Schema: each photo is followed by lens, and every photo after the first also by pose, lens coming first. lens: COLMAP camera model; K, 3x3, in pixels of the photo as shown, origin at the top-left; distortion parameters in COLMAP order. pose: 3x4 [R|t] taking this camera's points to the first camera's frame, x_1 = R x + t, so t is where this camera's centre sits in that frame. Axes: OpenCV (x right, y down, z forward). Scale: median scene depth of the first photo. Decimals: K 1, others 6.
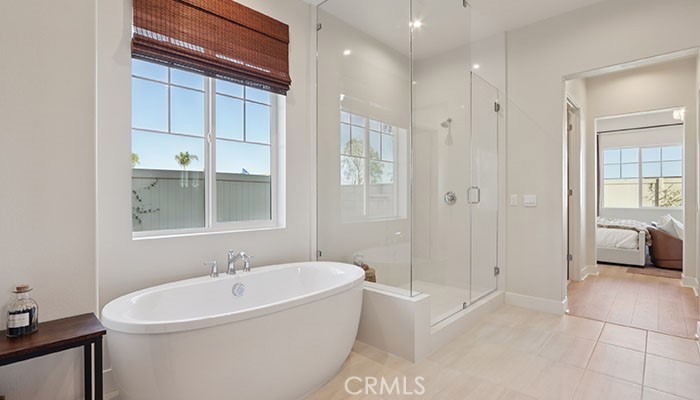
lens RADIAL K [[324.2, 0, 347.7], [0, 324.2, 199.9], [0, 0, 1]] dist [-0.001753, -0.000176]
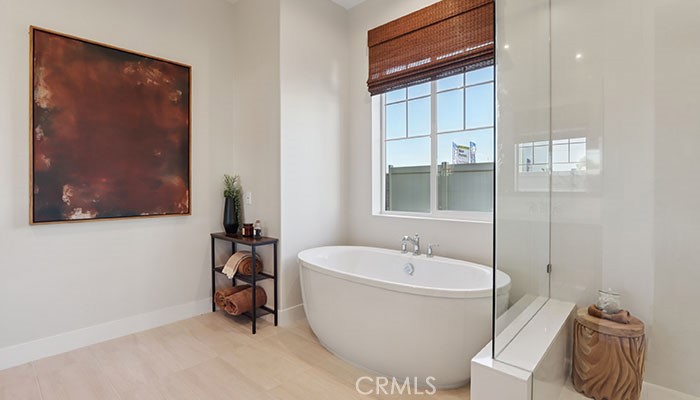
lens RADIAL K [[336.8, 0, 360.9], [0, 336.8, 189.1], [0, 0, 1]] dist [-0.002614, -0.000724]
pose [[0.051297, 0.004938, -0.998671, 0.686748], [-0.006627, 0.999967, 0.004604, -0.004235], [0.998661, 0.006382, 0.051328, 0.643250]]
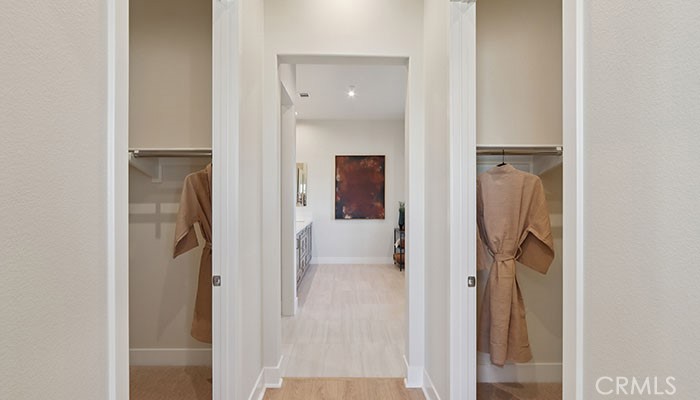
lens RADIAL K [[352.0, 0, 350.0], [0, 352.0, 200.0], [0, 0, 1]] dist [-0.024648, -0.000231]
pose [[-0.698380, -0.001257, -0.715726, 1.604739], [-0.006867, 0.999964, 0.004944, -0.065577], [0.715694, 0.008368, -0.698364, 1.759328]]
